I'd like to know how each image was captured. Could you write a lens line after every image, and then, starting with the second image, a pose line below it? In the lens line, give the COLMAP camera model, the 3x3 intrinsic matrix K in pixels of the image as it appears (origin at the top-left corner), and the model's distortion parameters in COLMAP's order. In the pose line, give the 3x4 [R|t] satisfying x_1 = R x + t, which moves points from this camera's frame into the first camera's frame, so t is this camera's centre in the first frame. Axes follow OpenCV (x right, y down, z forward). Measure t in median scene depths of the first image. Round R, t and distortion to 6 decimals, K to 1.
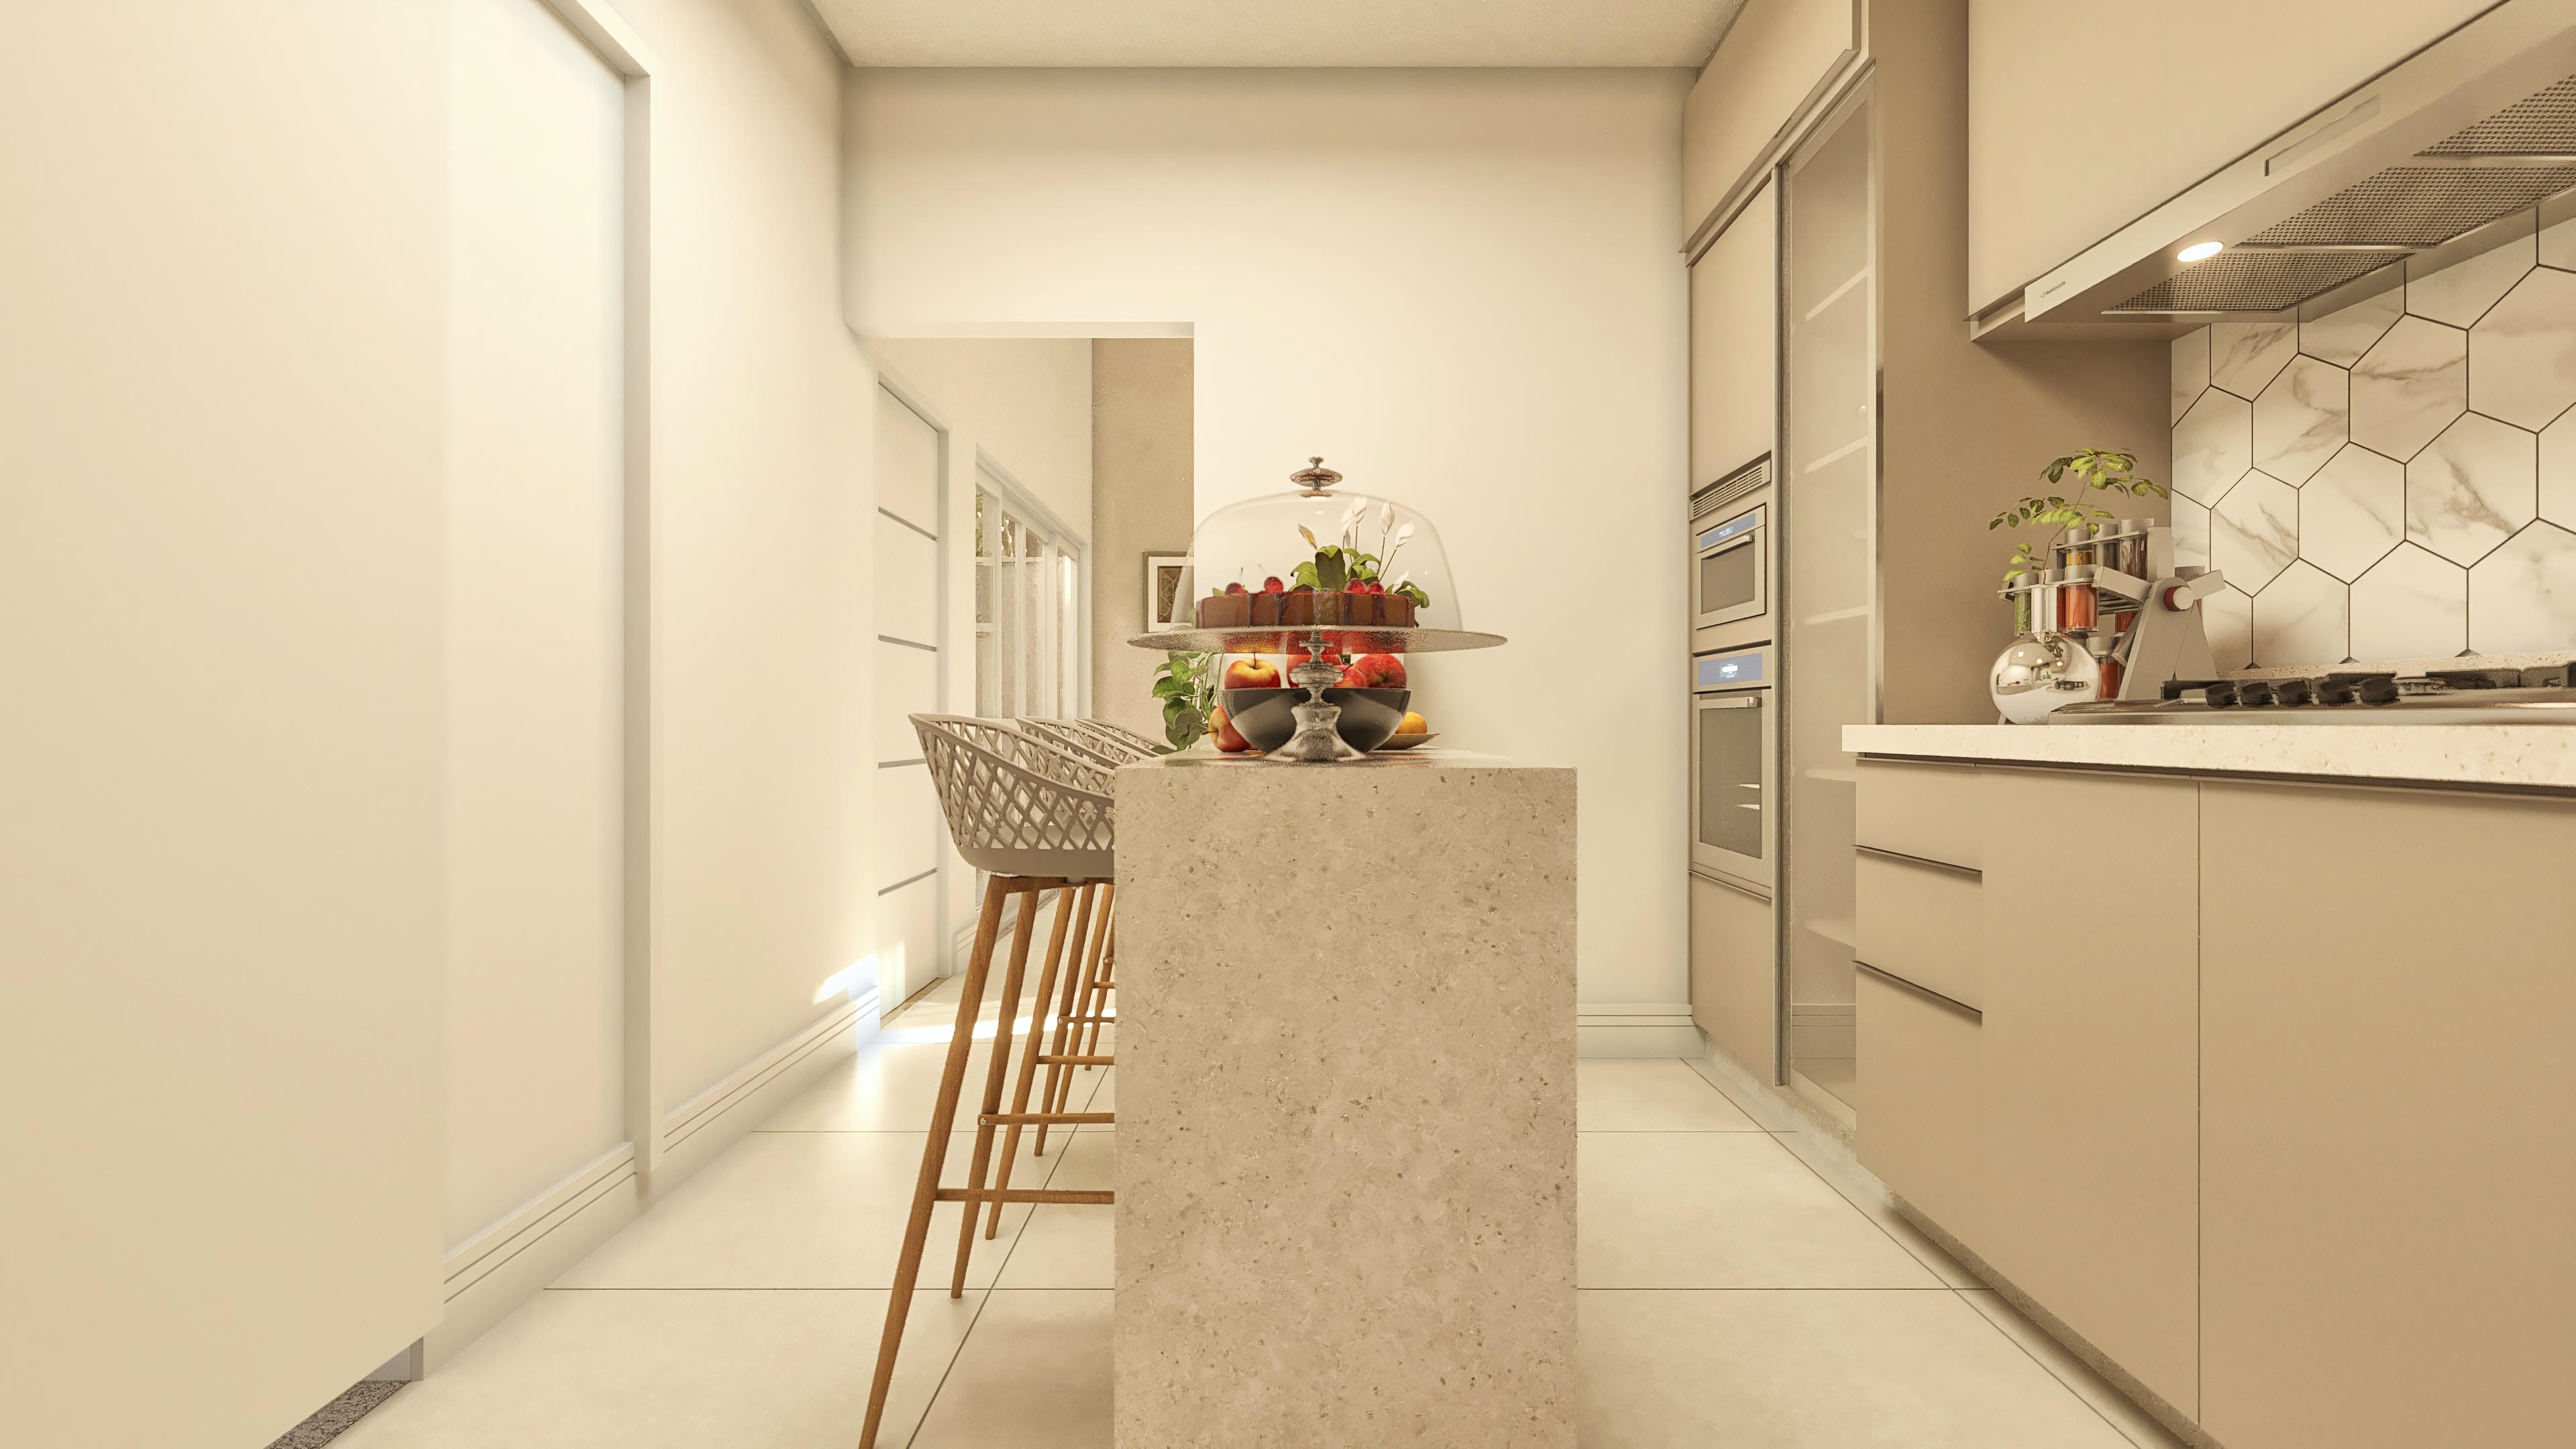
lens RADIAL K [[1236.1, 0, 1284.3], [0, 1236.1, 728.2], [0, 0, 1]] dist [-0.003627, 0.000063]
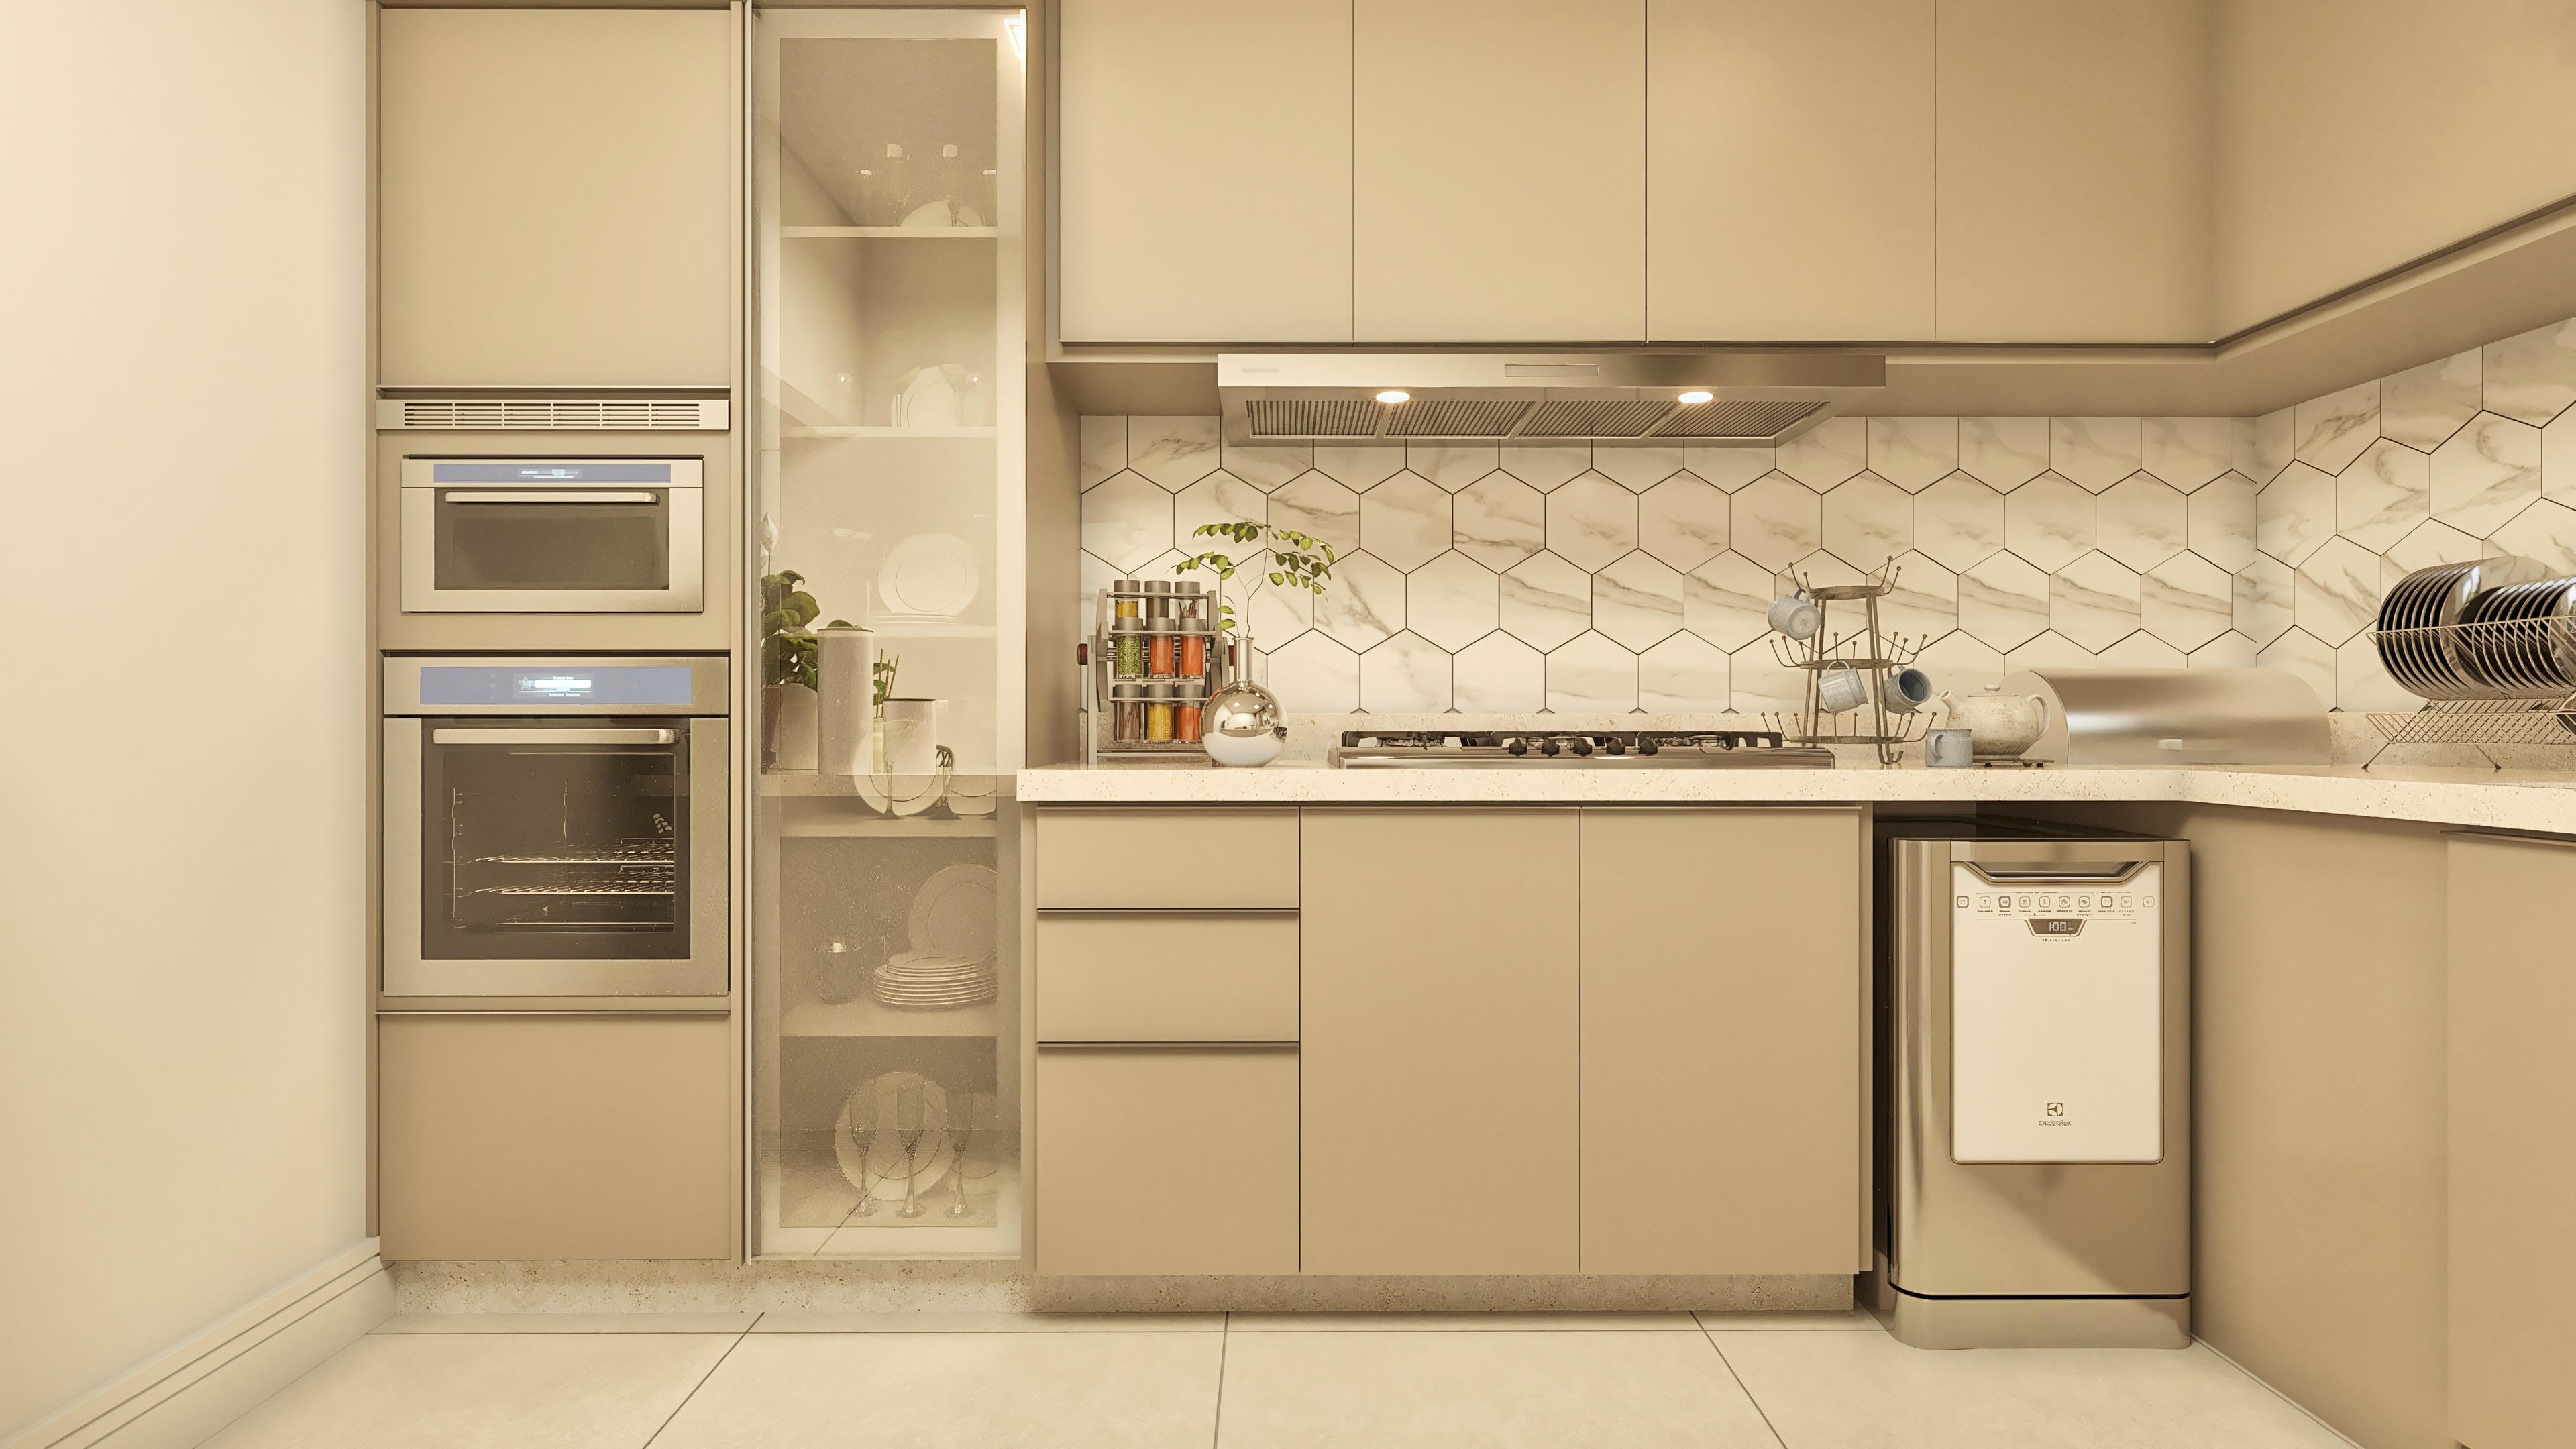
lens RADIAL K [[1236.1, 0, 1281.3], [0, 1236.1, 721.5], [0, 0, 1]] dist [-0.003627, 0.000063]
pose [[-0.010638, 0.002679, 0.999940, -0.515418], [0.003005, 0.999992, -0.002647, -0.042906], [-0.999939, 0.002977, -0.010646, 1.070752]]
